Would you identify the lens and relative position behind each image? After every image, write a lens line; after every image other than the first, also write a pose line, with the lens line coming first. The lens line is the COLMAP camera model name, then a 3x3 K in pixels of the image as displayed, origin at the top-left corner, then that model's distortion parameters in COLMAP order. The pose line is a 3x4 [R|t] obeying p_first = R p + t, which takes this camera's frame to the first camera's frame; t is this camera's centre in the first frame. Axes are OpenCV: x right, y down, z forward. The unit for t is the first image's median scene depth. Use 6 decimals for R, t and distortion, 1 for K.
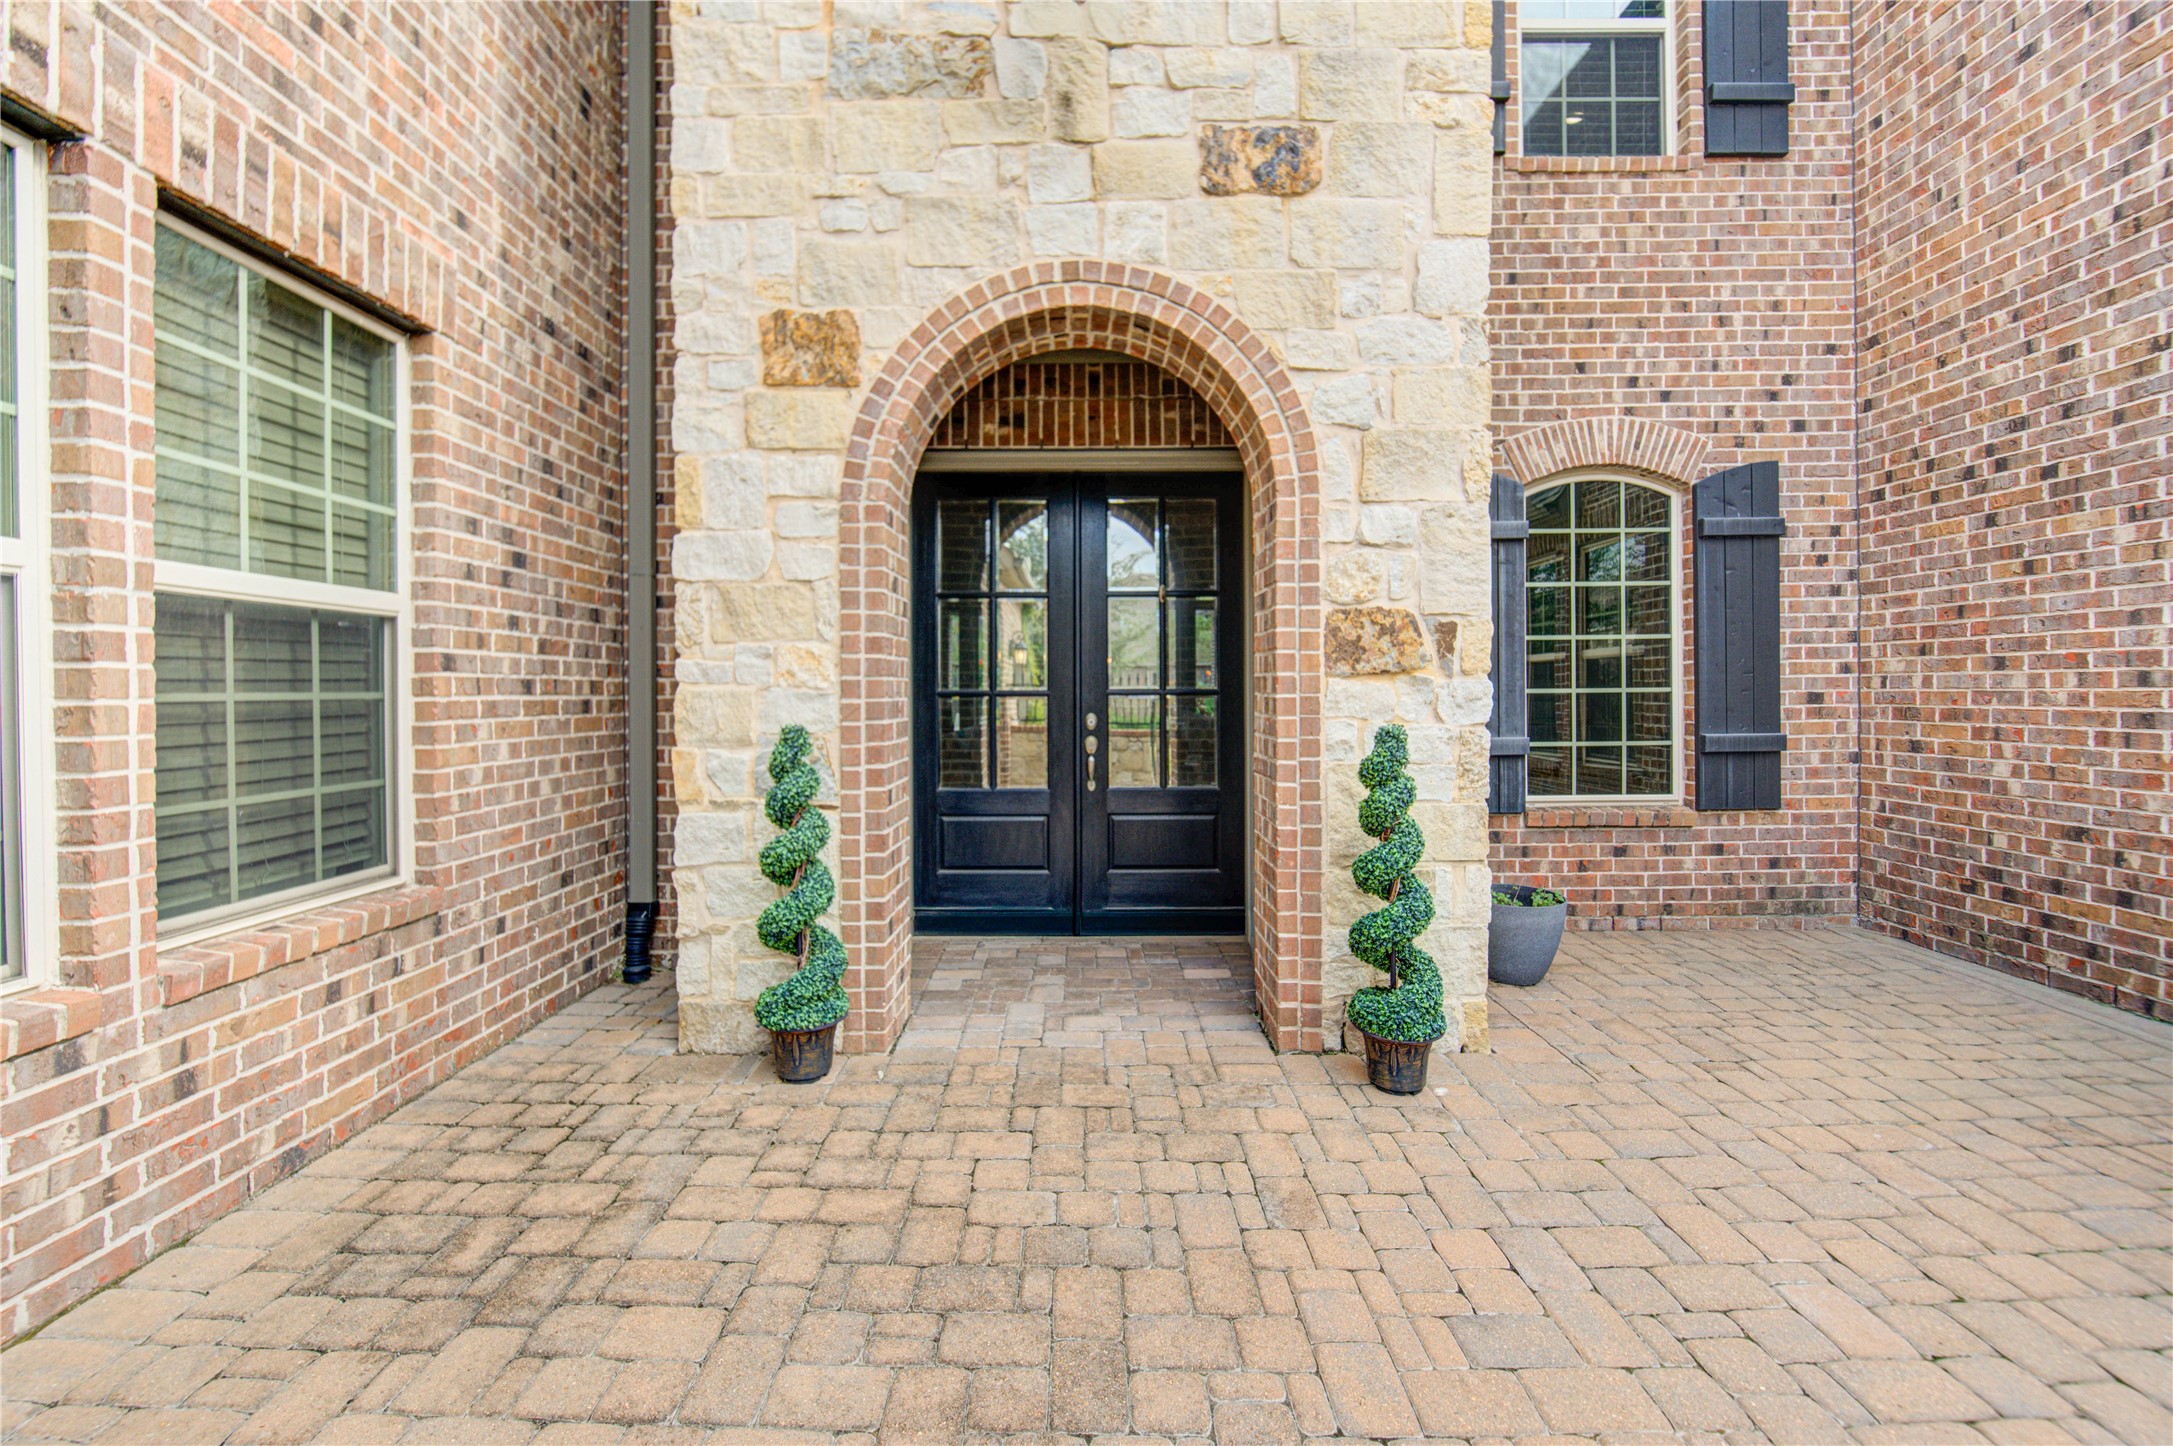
lens RADIAL K [[902.1, 0, 1058.0], [0, 902.1, 696.3], [0, 0, 1]] dist [-0.004563, -0.001657]
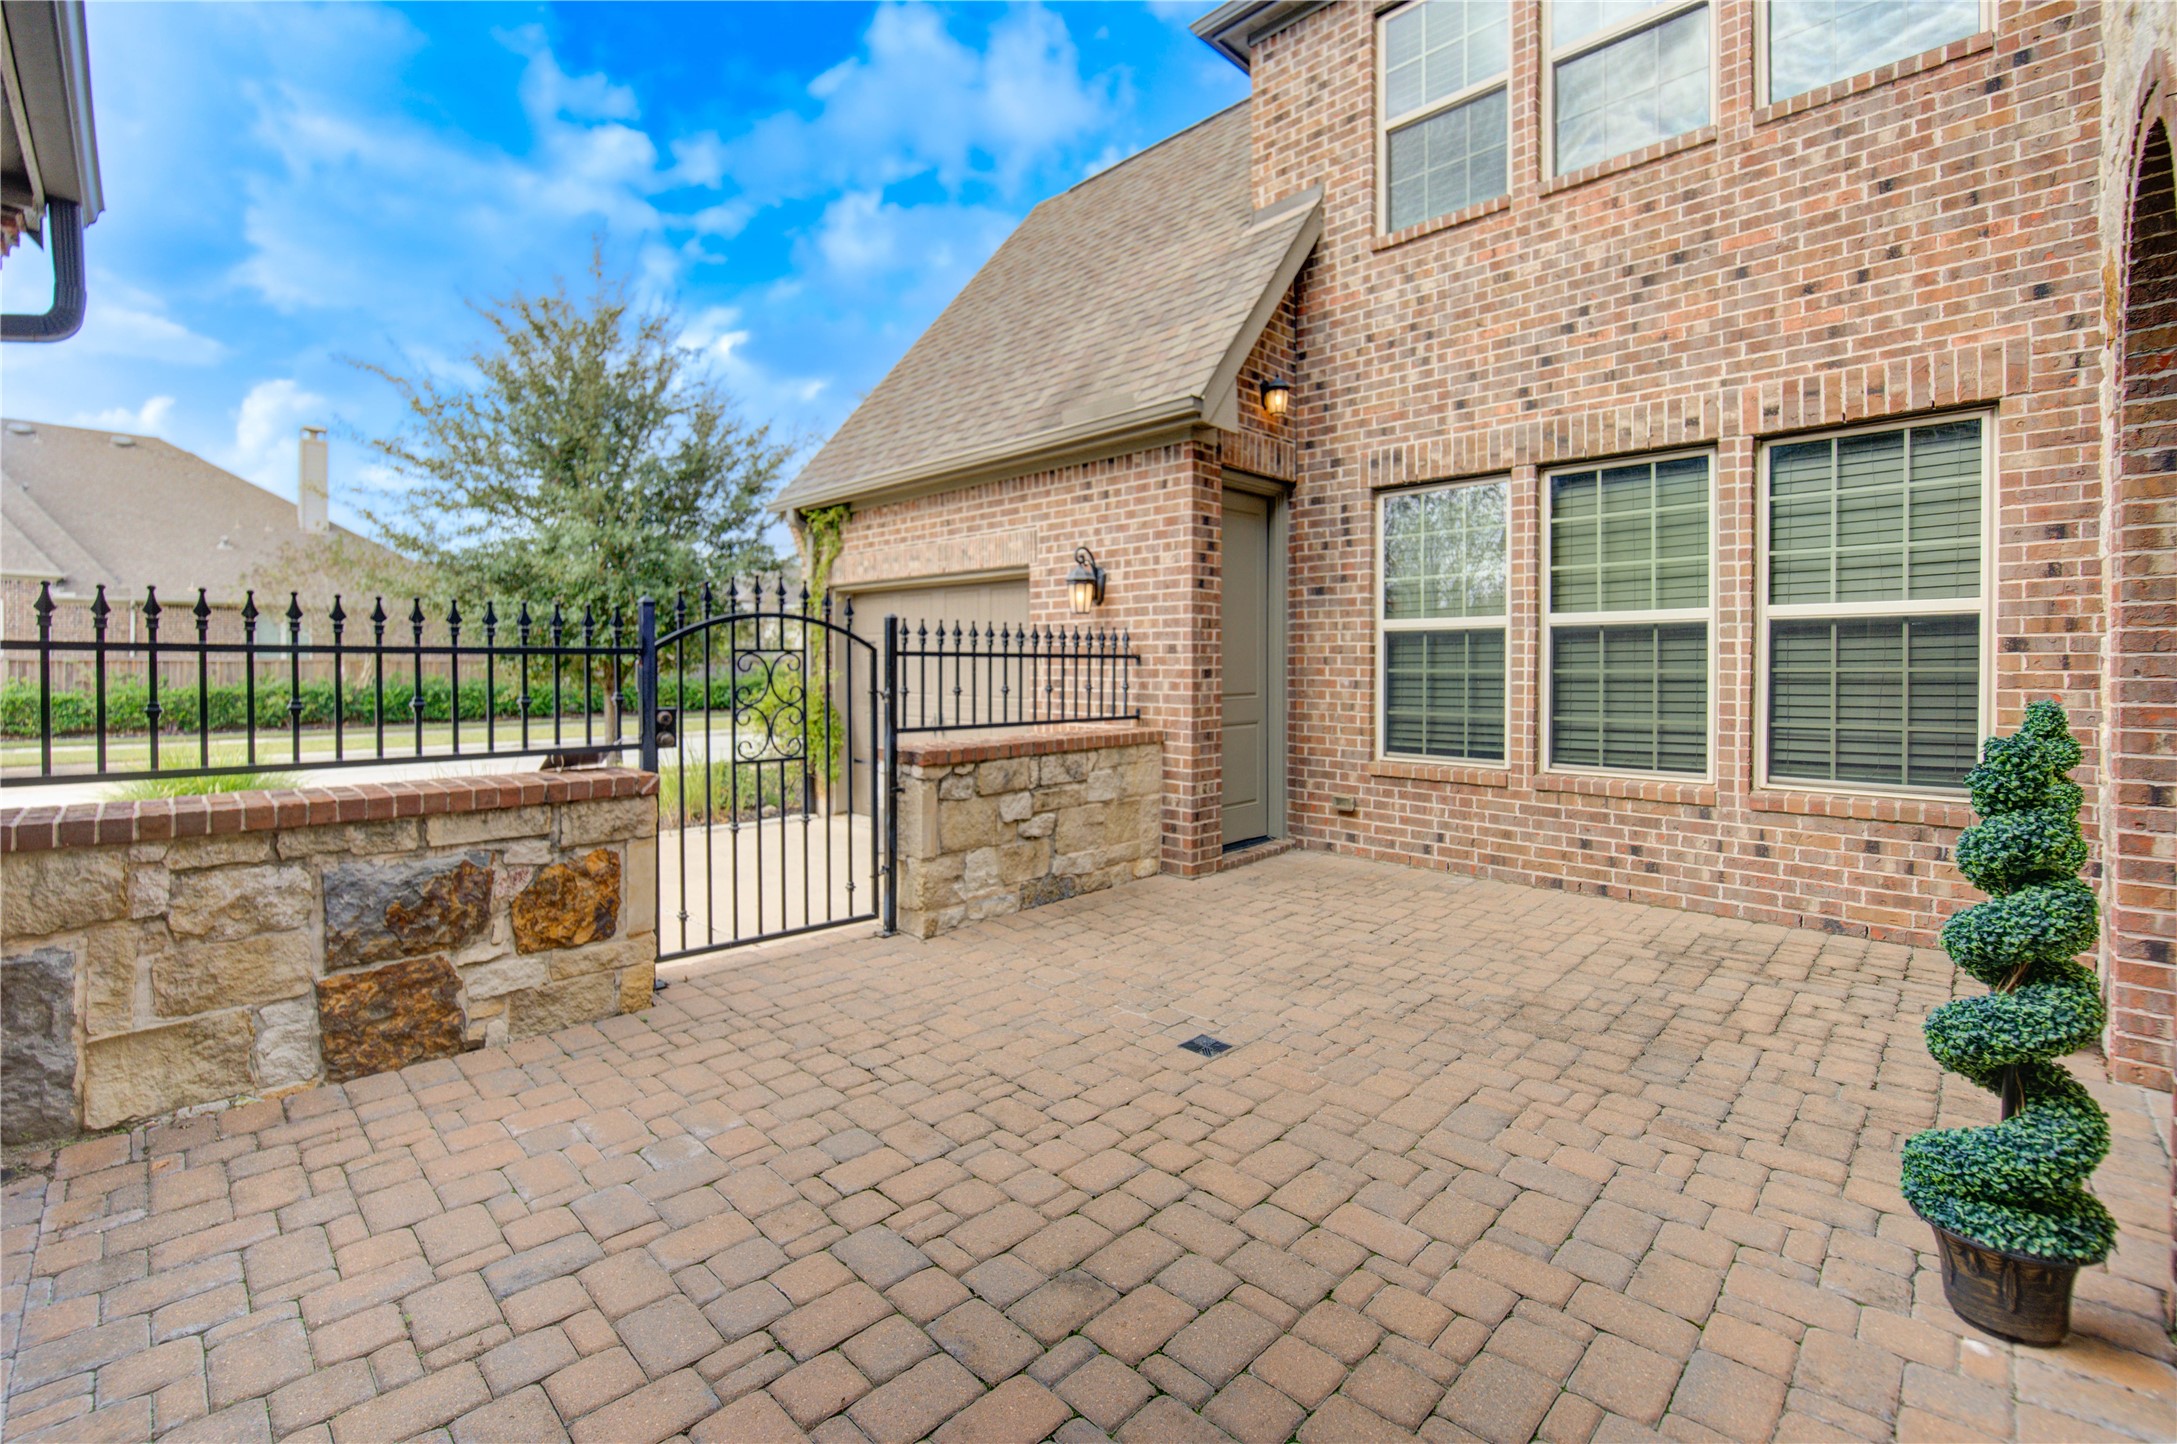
lens RADIAL K [[903.8, 0, 1090.6], [0, 903.8, 681.1], [0, 0, 1]] dist [-0.004563, -0.001657]
pose [[-0.691162, 0.011576, -0.722607, 1.511739], [-0.001994, 0.999837, 0.017924, -0.006750], [0.722697, 0.013829, -0.691027, 1.185675]]
